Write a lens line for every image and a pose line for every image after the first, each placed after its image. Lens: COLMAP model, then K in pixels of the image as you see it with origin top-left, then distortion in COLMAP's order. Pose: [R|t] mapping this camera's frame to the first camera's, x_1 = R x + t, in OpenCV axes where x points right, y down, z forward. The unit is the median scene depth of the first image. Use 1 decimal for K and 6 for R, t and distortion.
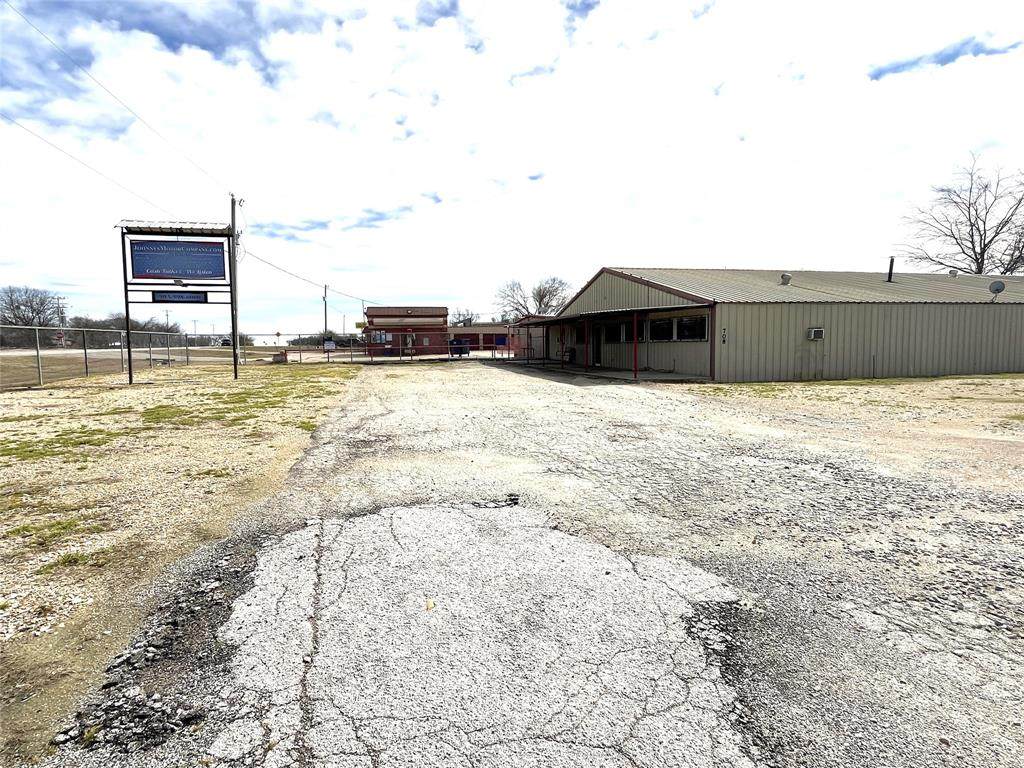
lens RADIAL K [[548.6, 0, 518.4], [0, 548.6, 387.6], [0, 0, 1]] dist [0.001359, 0.000472]
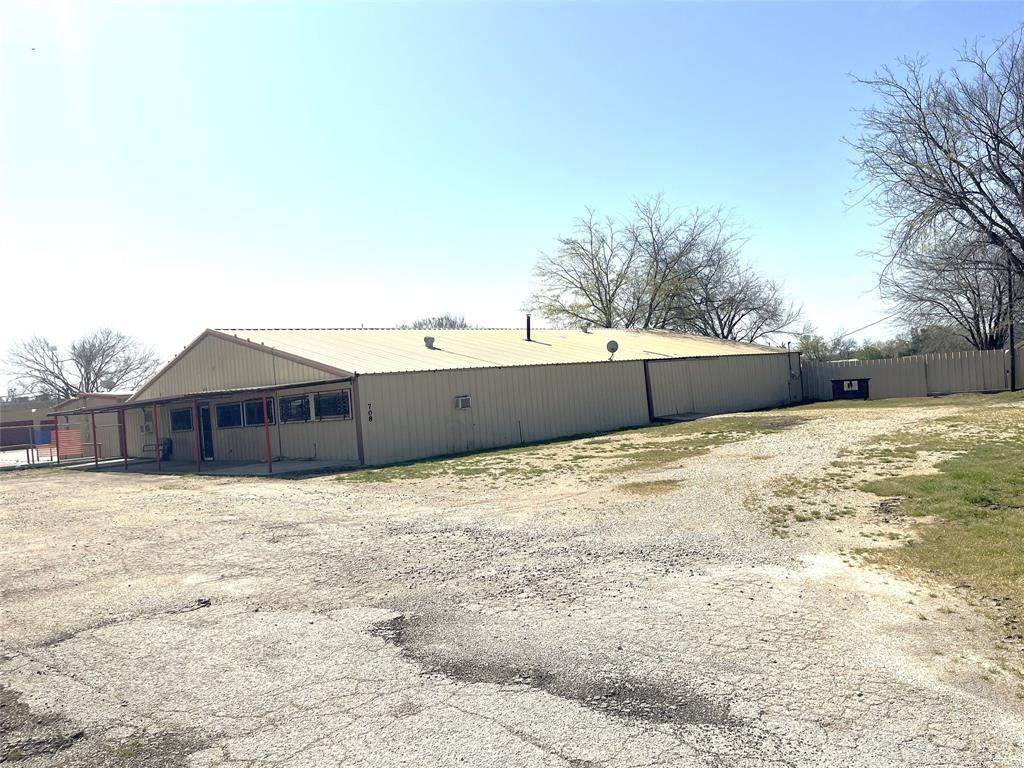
lens RADIAL K [[779.4, 0, 514.5], [0, 779.4, 386.2], [0, 0, 1]] dist [0.044529, -0.002640]
pose [[0.853811, -0.054400, 0.517733, -0.069894], [0.113869, 0.989958, -0.083767, -0.005050], [-0.507977, 0.130475, 0.851431, -0.180905]]
